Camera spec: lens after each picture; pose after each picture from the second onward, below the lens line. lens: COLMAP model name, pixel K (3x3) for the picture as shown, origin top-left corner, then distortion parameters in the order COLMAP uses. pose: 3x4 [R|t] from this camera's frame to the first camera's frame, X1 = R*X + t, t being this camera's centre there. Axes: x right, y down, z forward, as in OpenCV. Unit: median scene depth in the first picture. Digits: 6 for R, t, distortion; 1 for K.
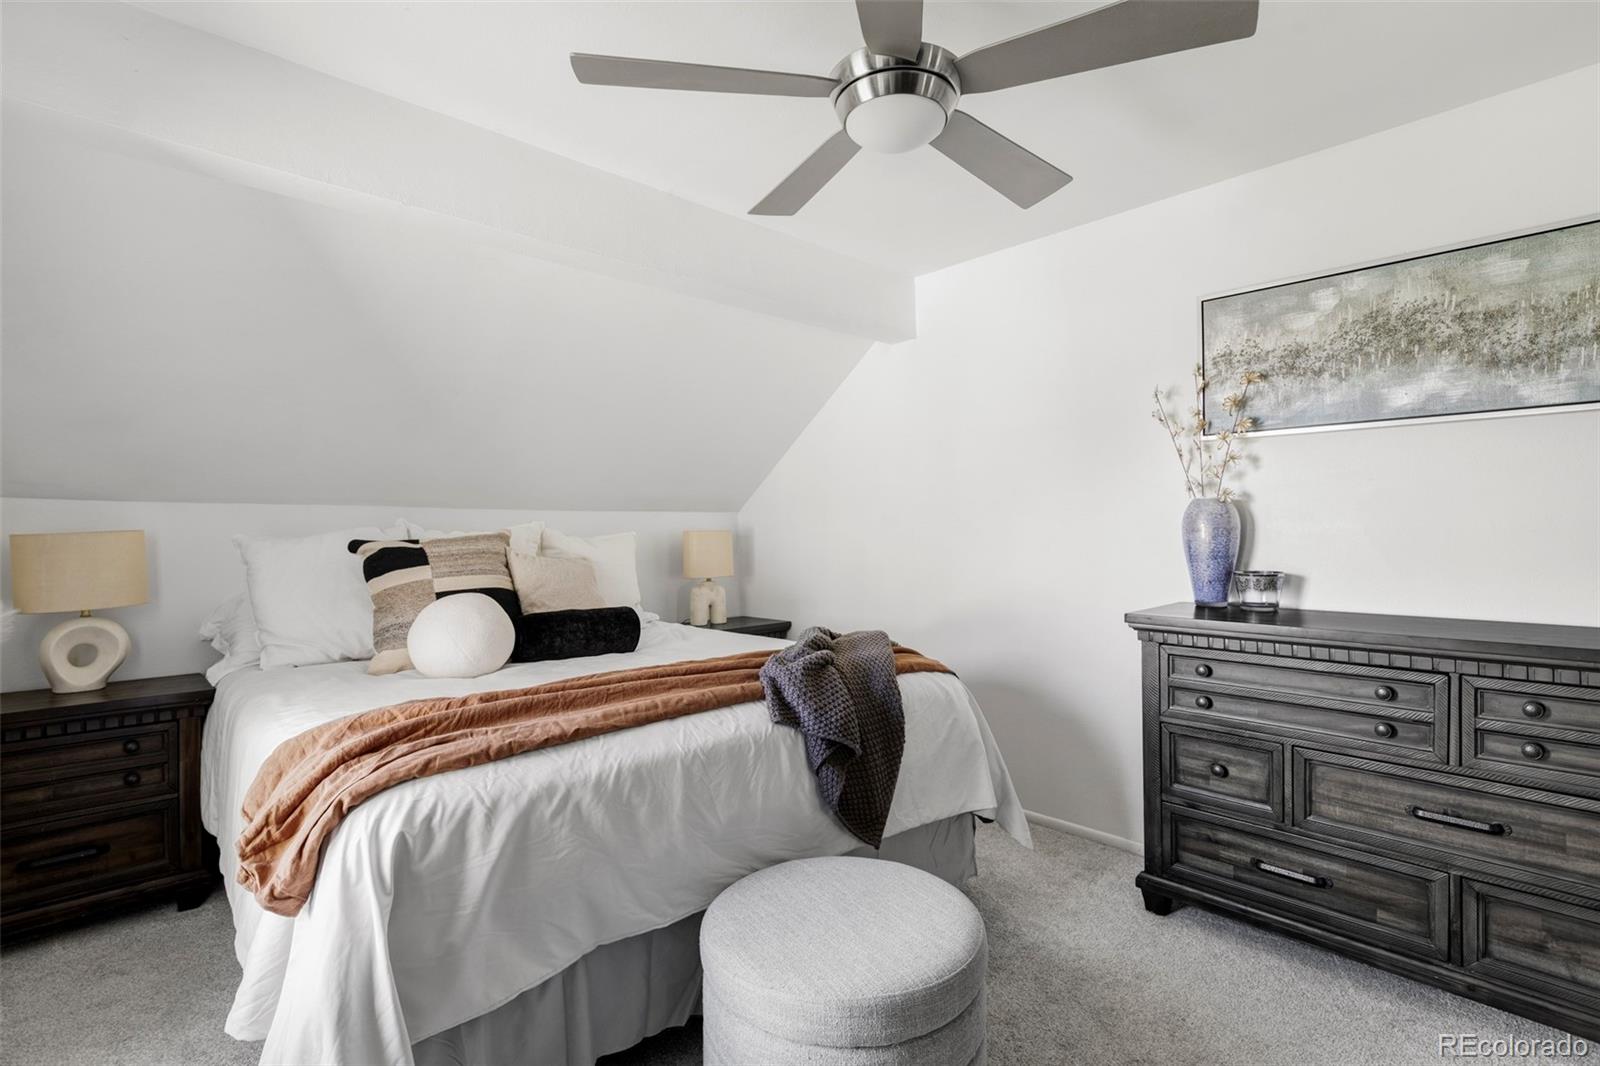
lens RADIAL K [[778.1, 0, 802.6], [0, 778.1, 540.3], [0, 0, 1]] dist [0.001501, -0.000632]
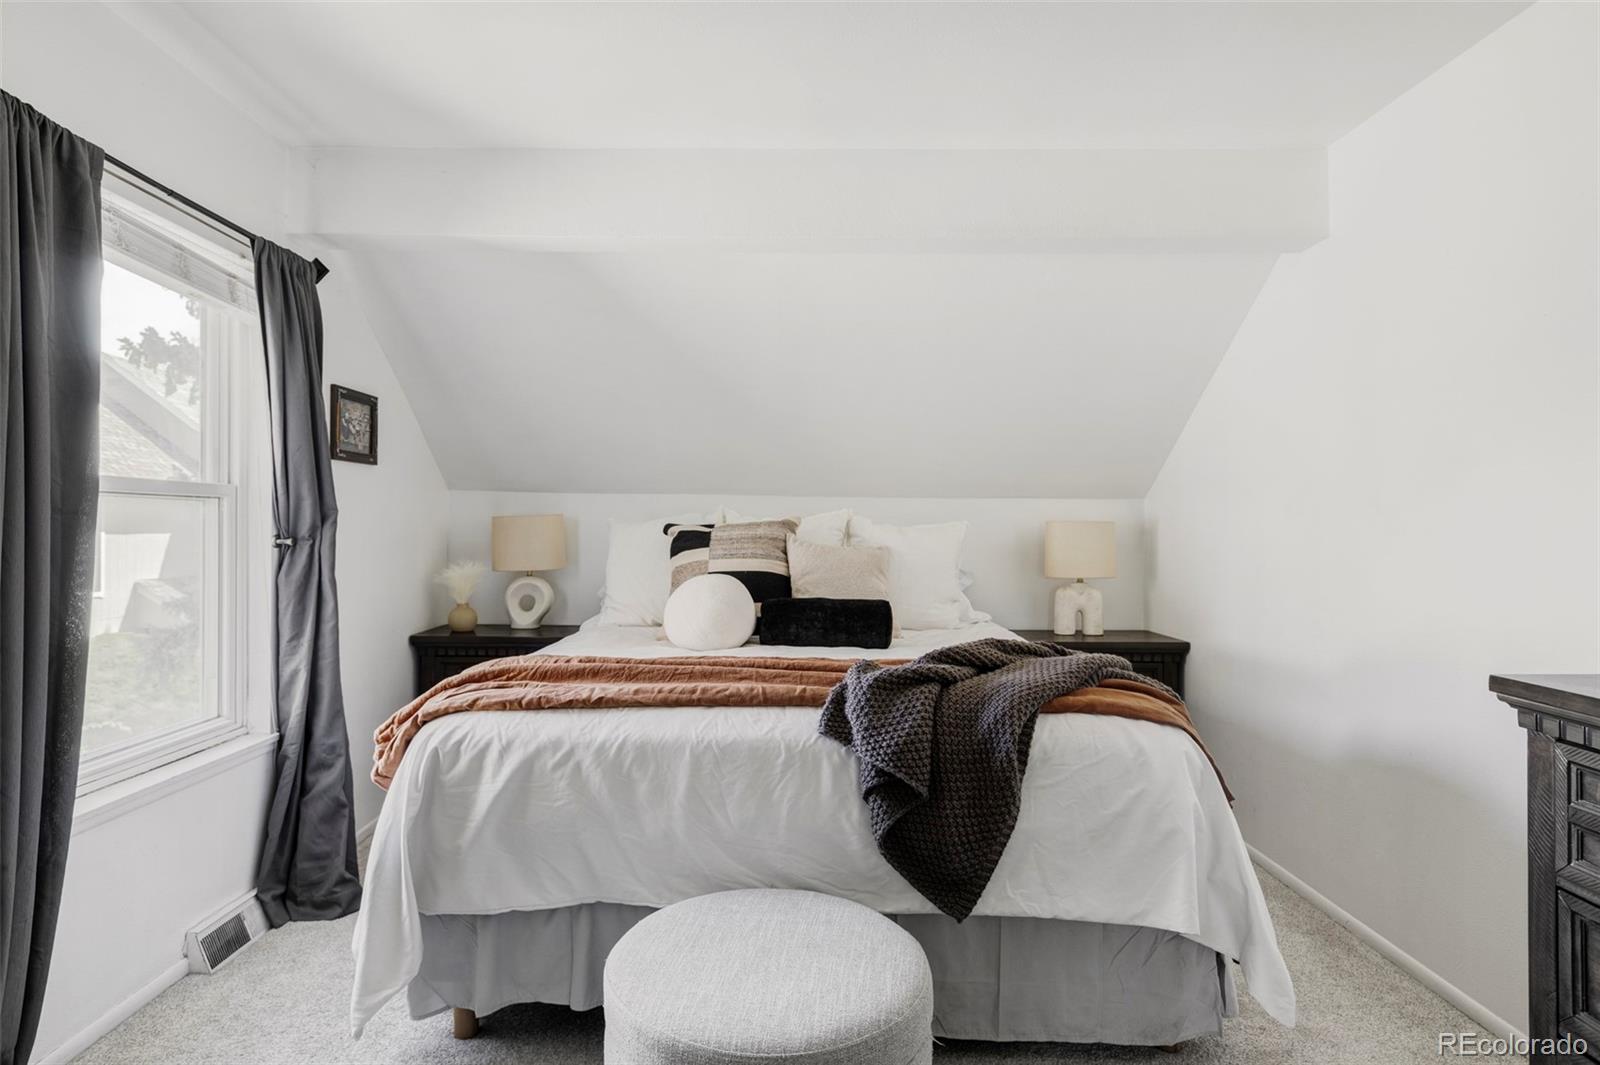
lens RADIAL K [[869.1, 0, 801.6], [0, 869.1, 527.6], [0, 0, 1]] dist [-0.000390, 0.002805]
pose [[0.719048, 0.016977, -0.694753, 0.634518], [-0.021827, 0.999760, 0.001840, -0.002339], [0.694618, 0.013841, 0.719246, 0.267825]]
